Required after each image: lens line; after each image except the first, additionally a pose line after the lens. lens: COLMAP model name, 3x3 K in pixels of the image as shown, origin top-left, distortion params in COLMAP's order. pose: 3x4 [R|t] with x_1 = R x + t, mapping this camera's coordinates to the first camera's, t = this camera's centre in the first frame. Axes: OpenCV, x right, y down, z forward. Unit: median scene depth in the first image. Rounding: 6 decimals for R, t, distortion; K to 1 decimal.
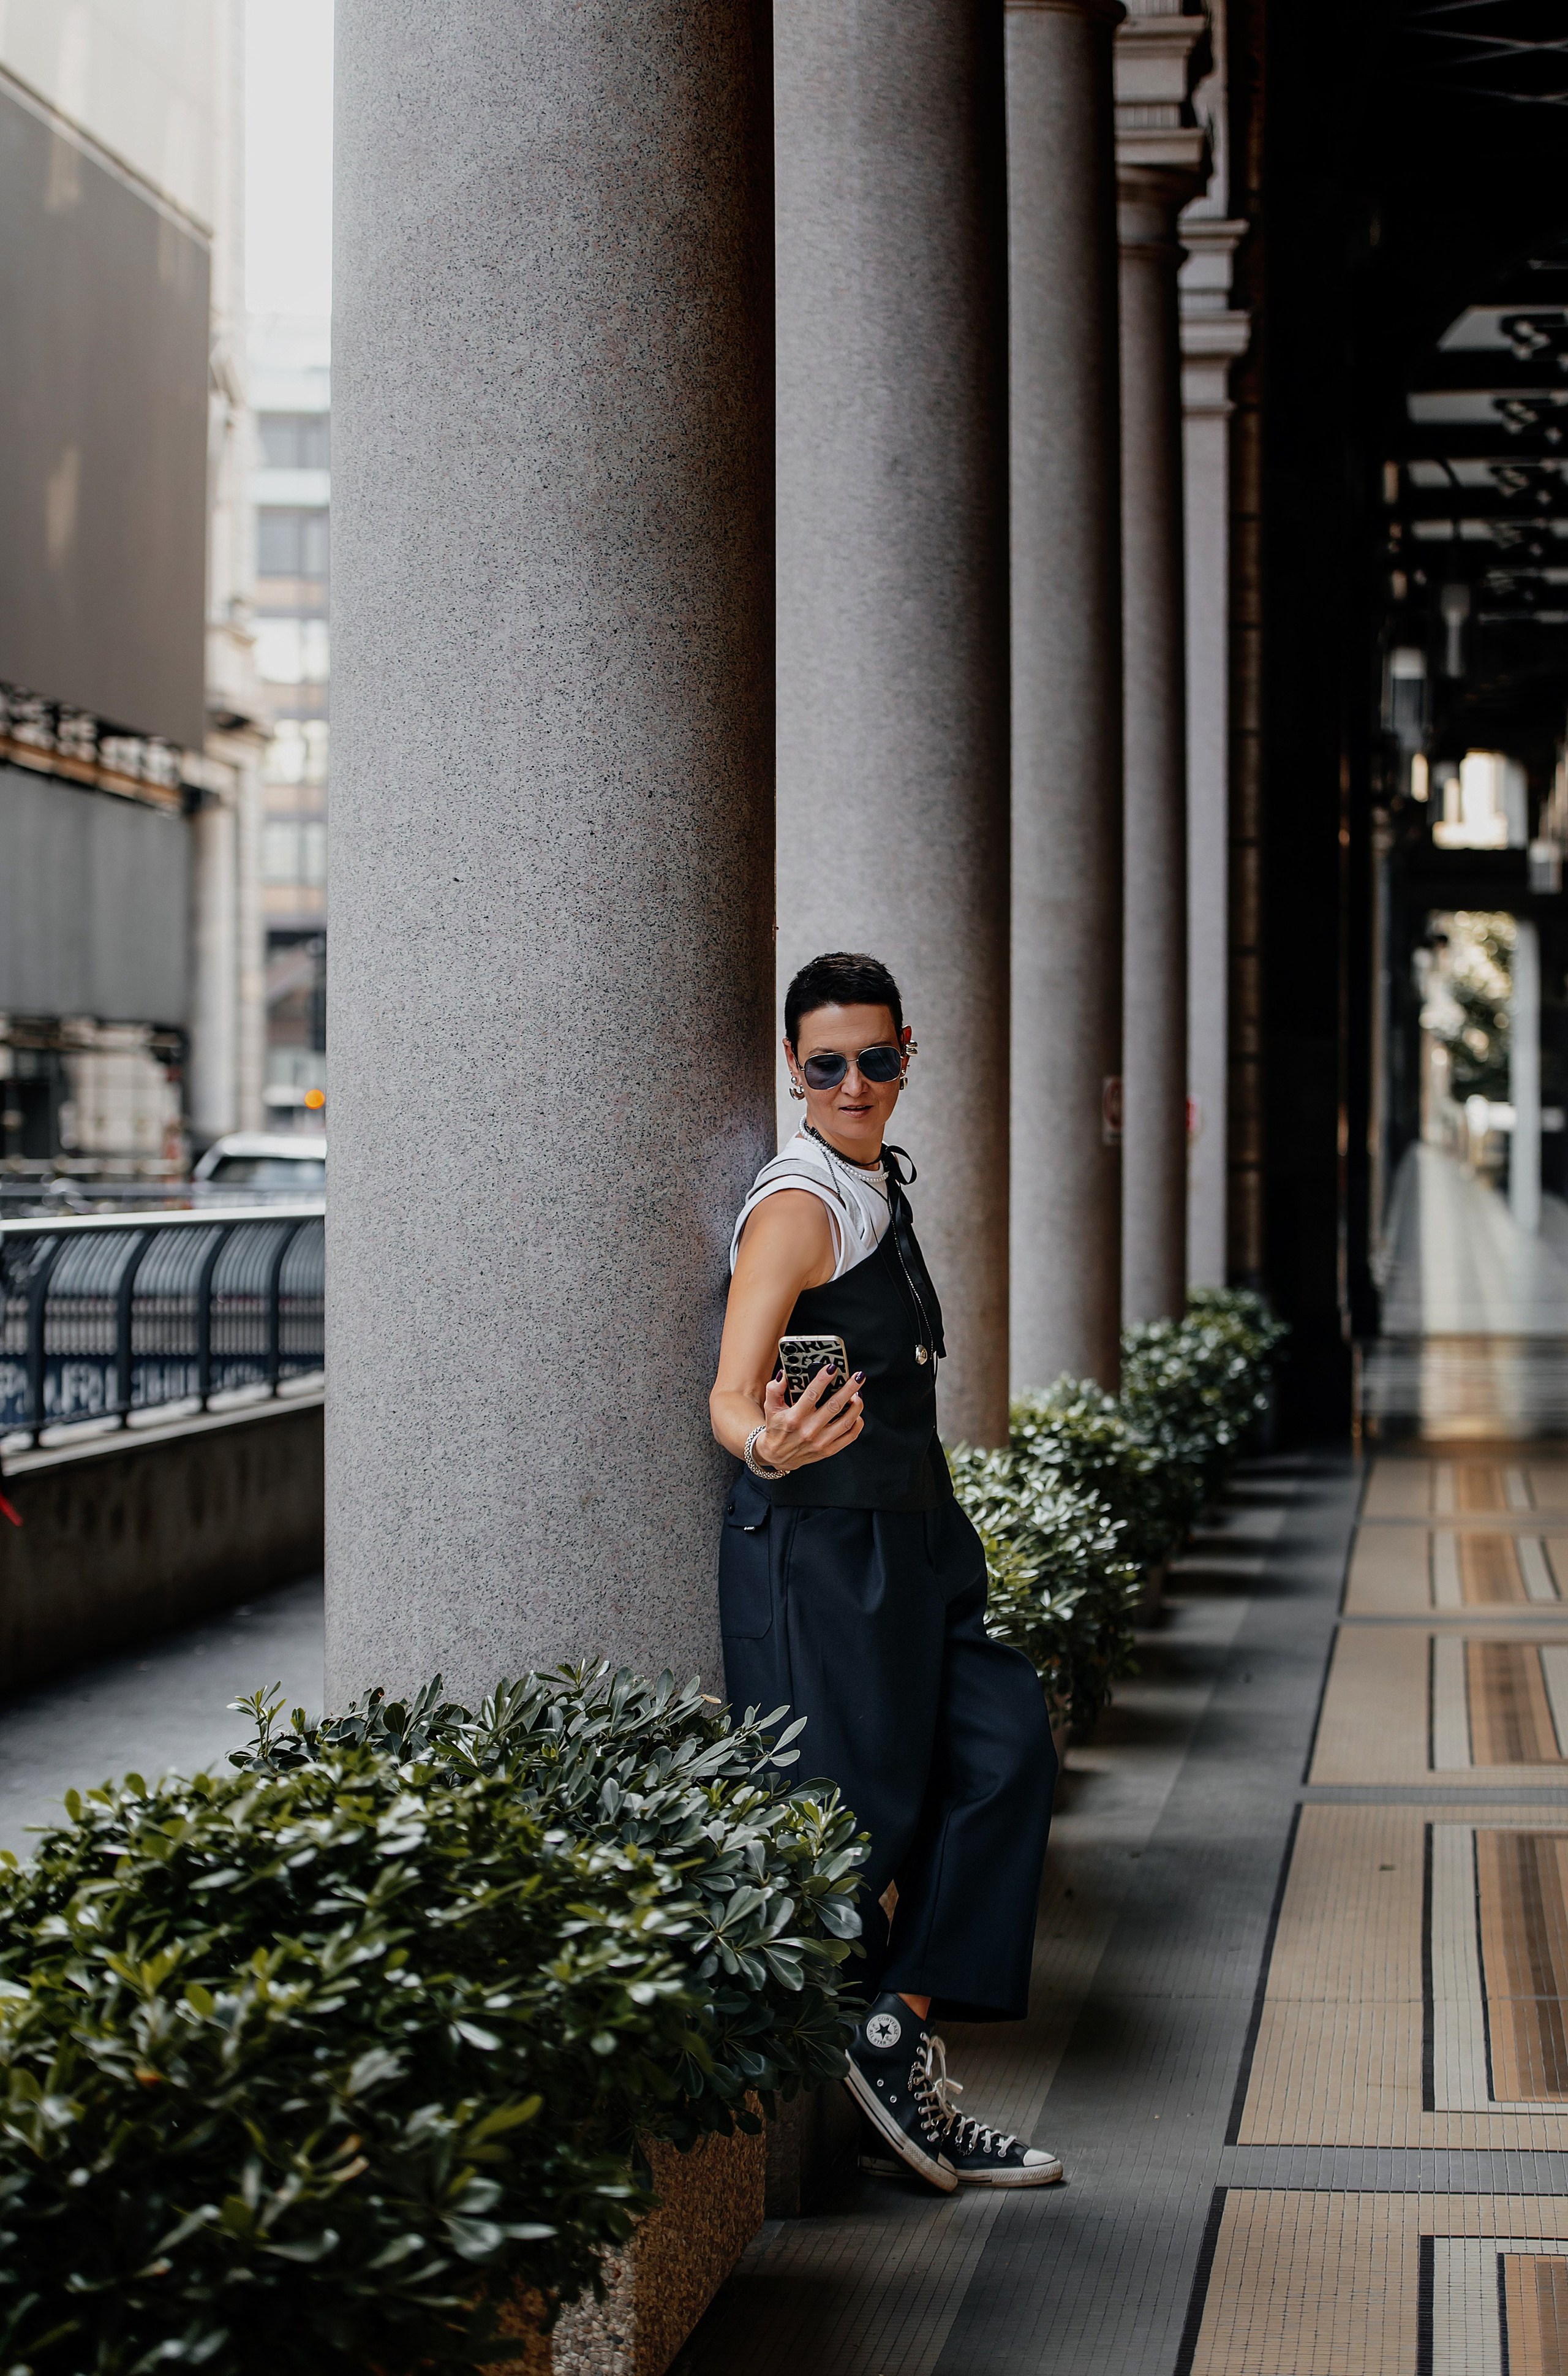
lens RADIAL K [[4918.6, 0, 784.0], [0, 4918.6, 1188.0], [0, 0, 1]] dist [-0.012470, -0.042508]
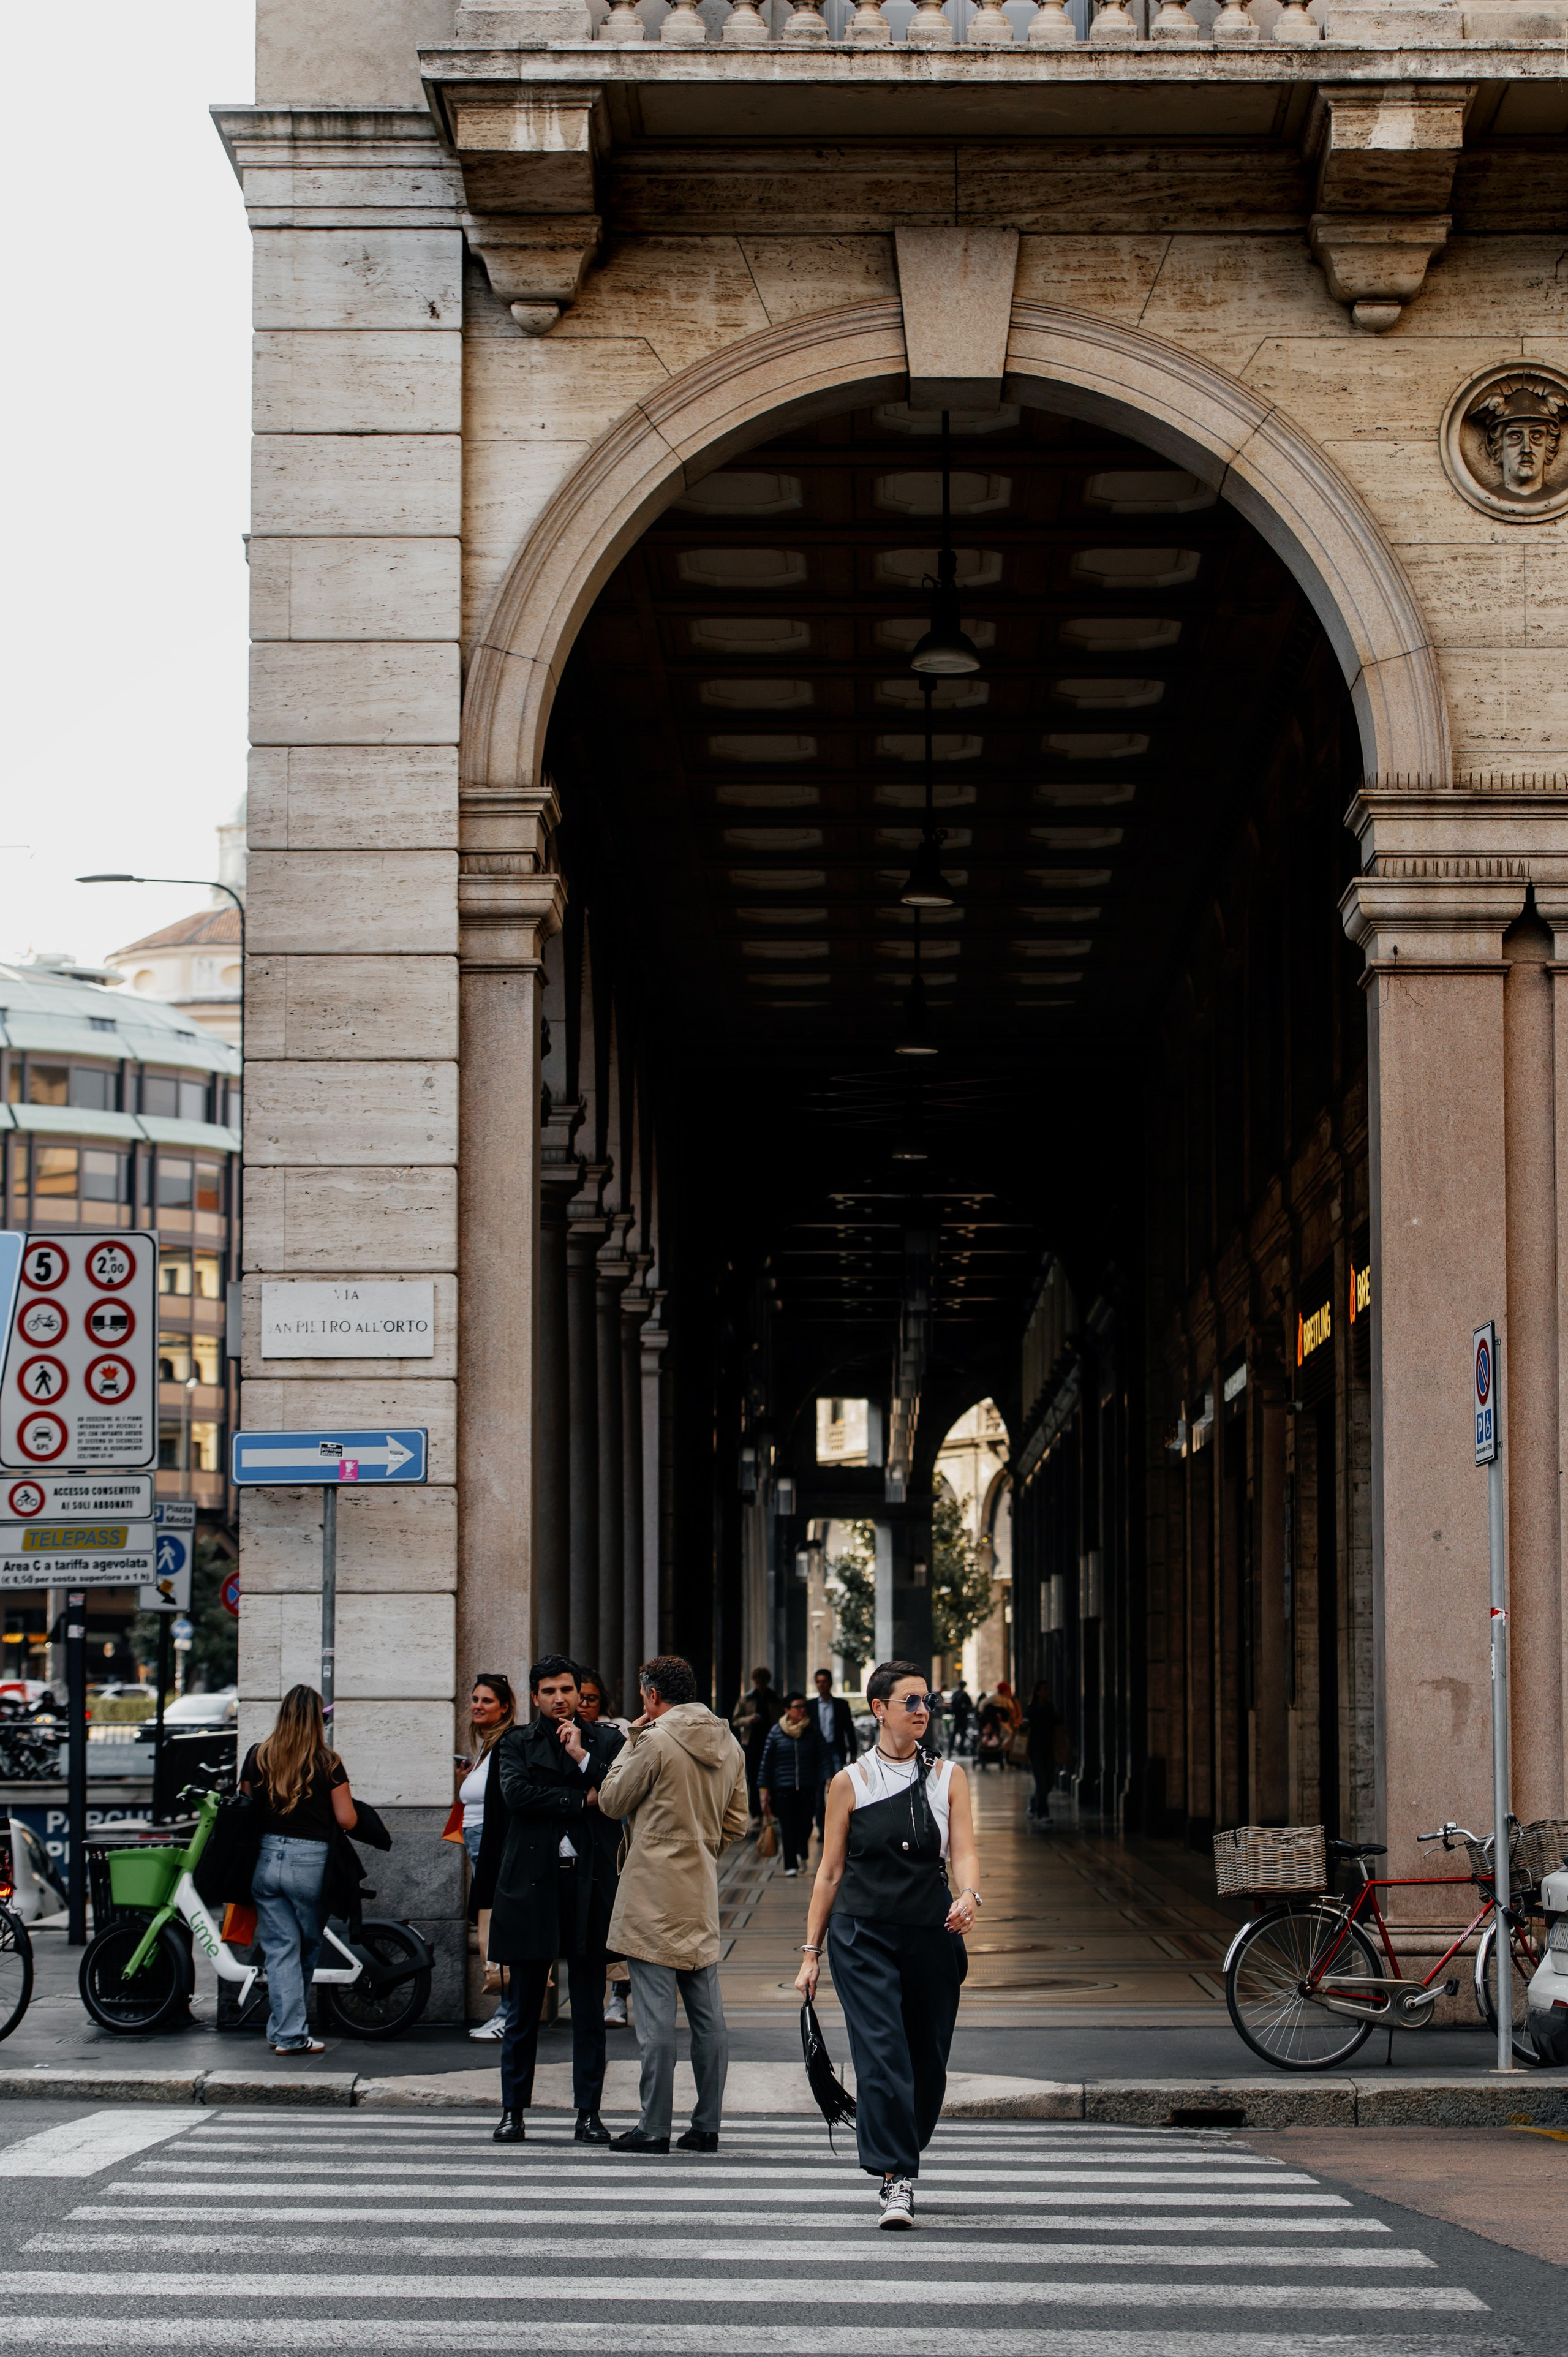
lens RADIAL K [[4860.1, 0, 784.0], [0, 4860.1, 1178.5], [0, 0, 1]] dist [-0.032089, 0.107374]
pose [[0.993319, 0.009649, 0.114999, -0.234970], [0.003400, 0.993619, -0.112738, 0.010115], [-0.115354, 0.112376, 0.986947, -2.597693]]
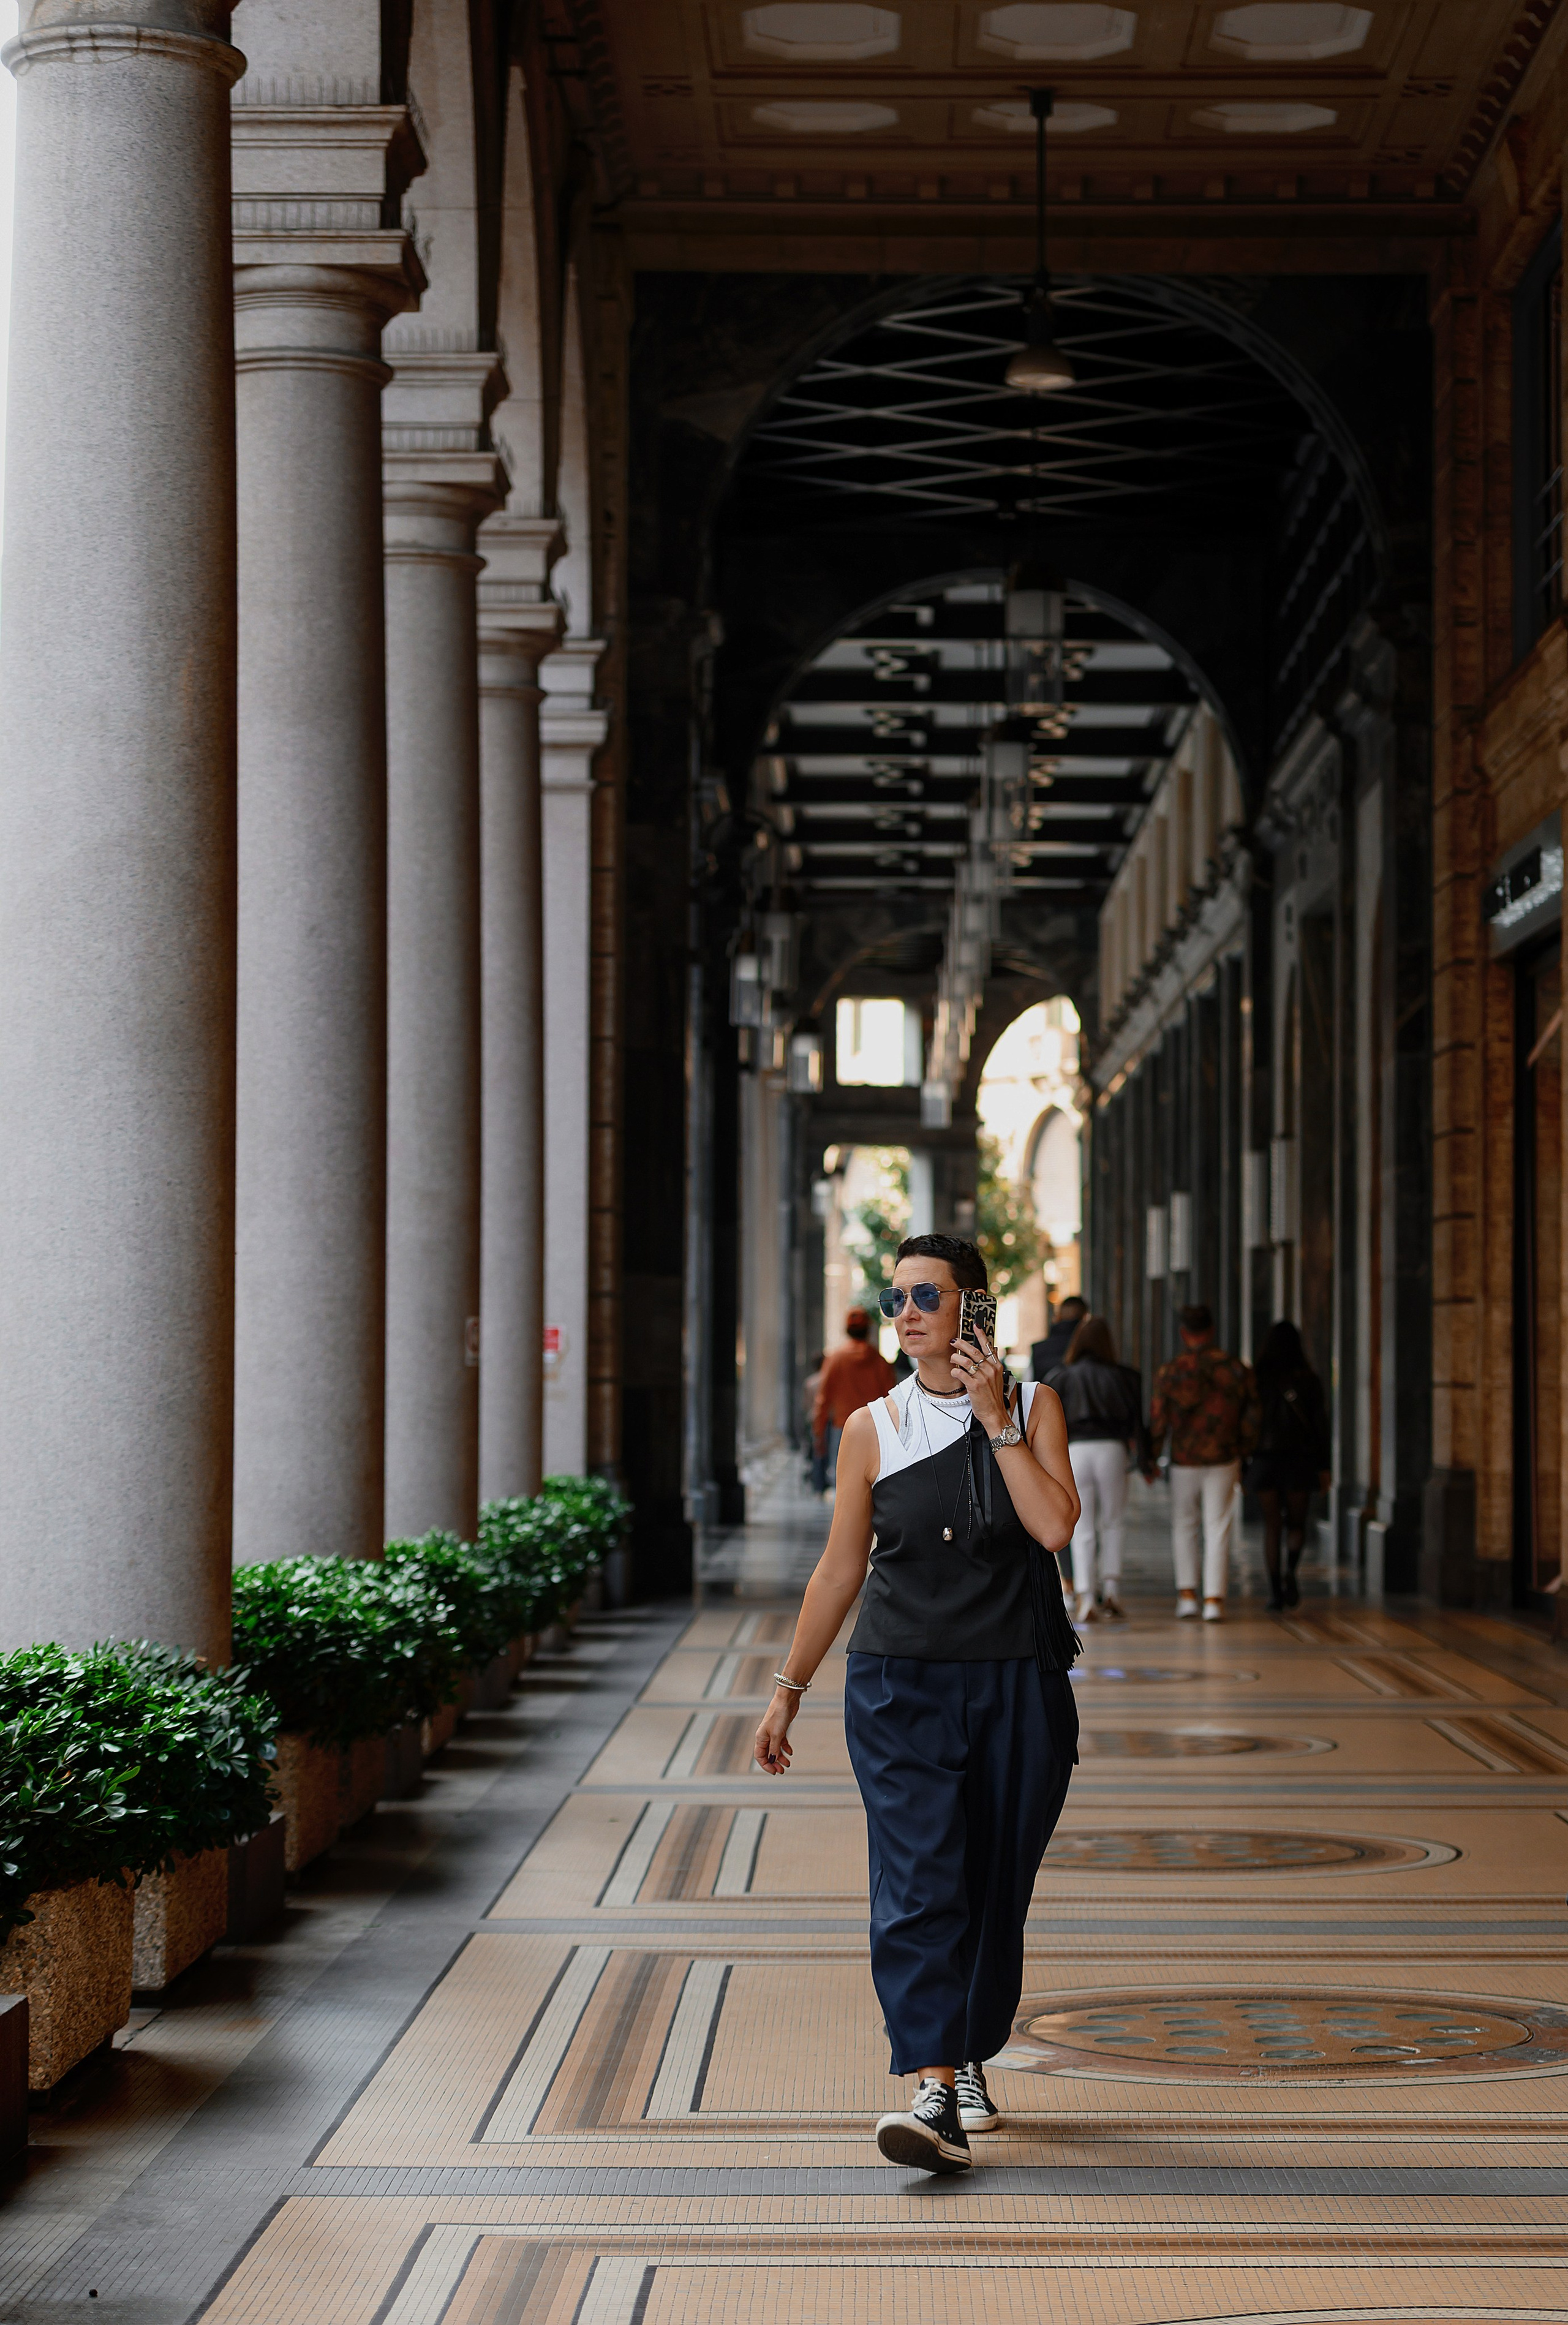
lens RADIAL K [[4848.0, 0, 969.3], [0, 4848.0, 1167.4], [0, 0, 1]] dist [-0.031760, -0.060565]
pose [[0.988542, 0.006993, 0.150787, -0.002621], [0.000208, 0.998862, -0.047686, 0.000918], [-0.150949, 0.047171, 0.987415, -0.539645]]
